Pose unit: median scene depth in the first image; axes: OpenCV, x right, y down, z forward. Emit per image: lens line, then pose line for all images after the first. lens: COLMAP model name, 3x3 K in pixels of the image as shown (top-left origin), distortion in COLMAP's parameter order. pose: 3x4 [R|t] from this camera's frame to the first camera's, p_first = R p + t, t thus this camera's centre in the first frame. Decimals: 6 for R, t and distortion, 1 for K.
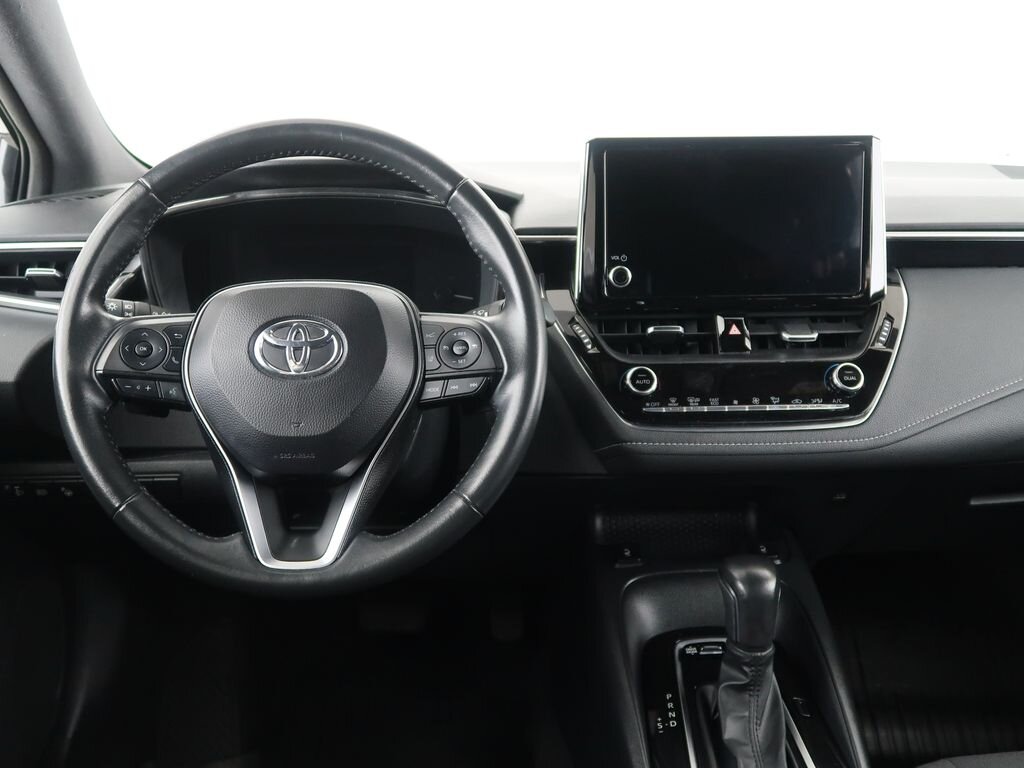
lens RADIAL K [[1026.7, 0, 513.1], [0, 1026.7, 382.4], [0, 0, 1]] dist [0.003380, 0.000000]
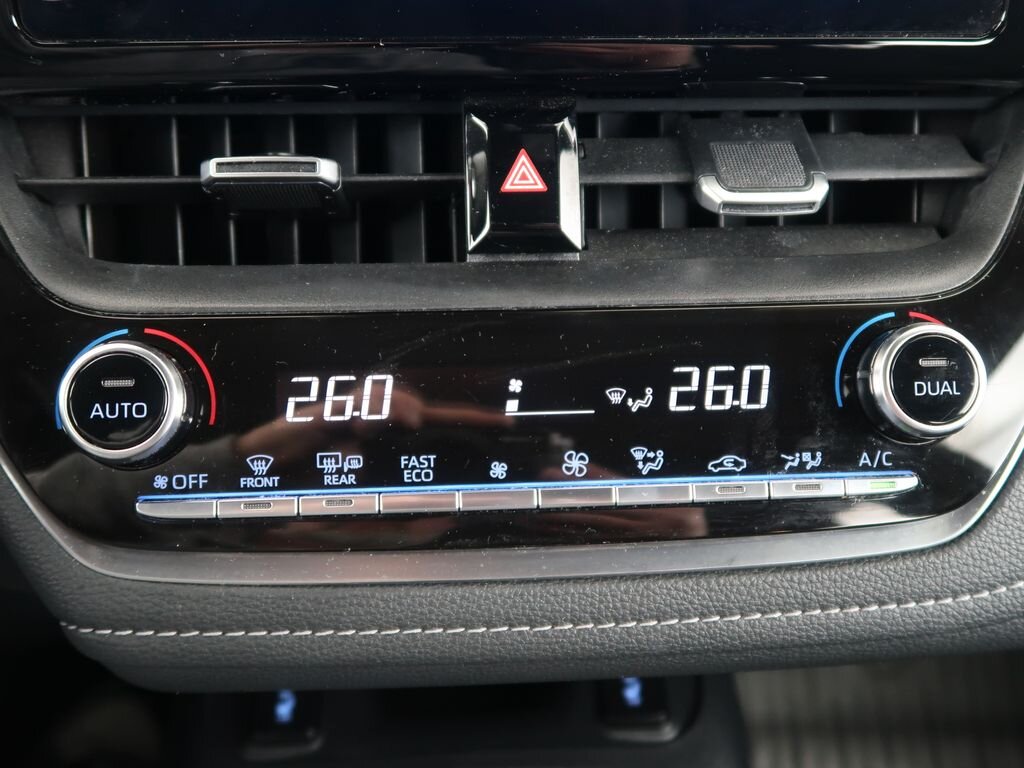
lens RADIAL K [[1026.7, 0, 508.3], [0, 1026.7, 379.8], [0, 0, 1]] dist [0.003380, 0.000000]
pose [[0.999649, 0.006002, 0.025811, 0.212841], [-0.013332, 0.955674, 0.294124, -0.081775], [-0.022902, -0.294365, 0.955419, 0.754856]]
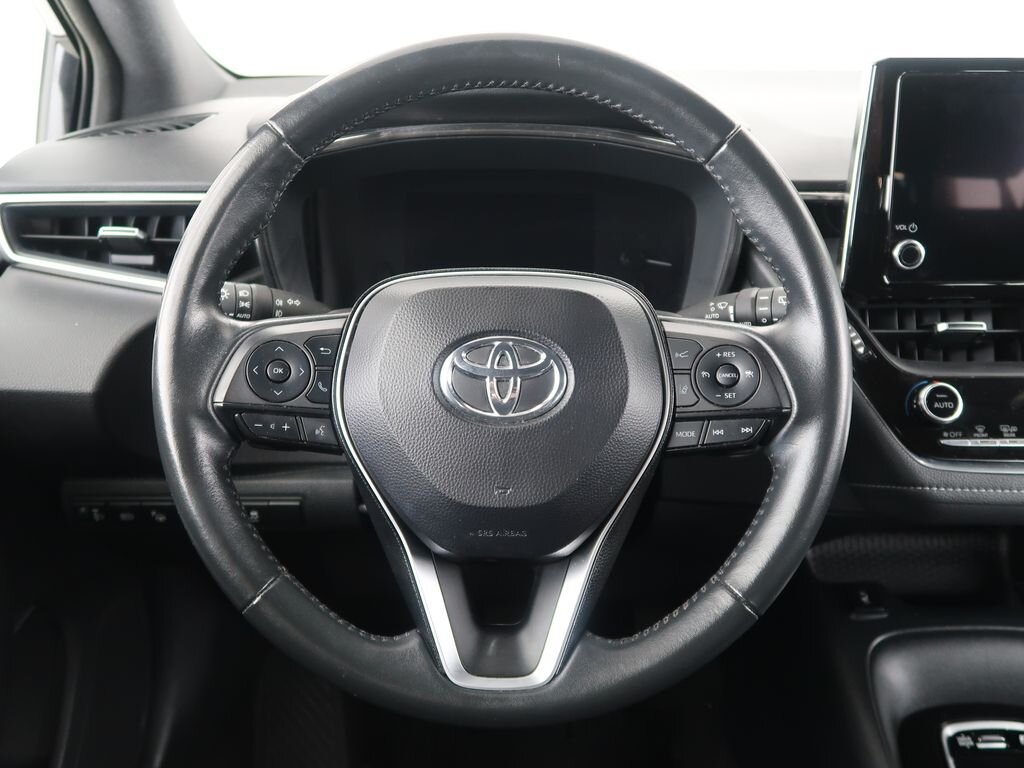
lens RADIAL K [[1026.7, 0, 512.5], [0, 1026.7, 385.4], [0, 0, 1]] dist [0.003380, 0.000000]
pose [[0.999315, 0.019197, -0.031636, -0.154740], [-0.015410, 0.993144, 0.115877, -0.093296], [0.033643, -0.115310, 0.992760, 0.266951]]
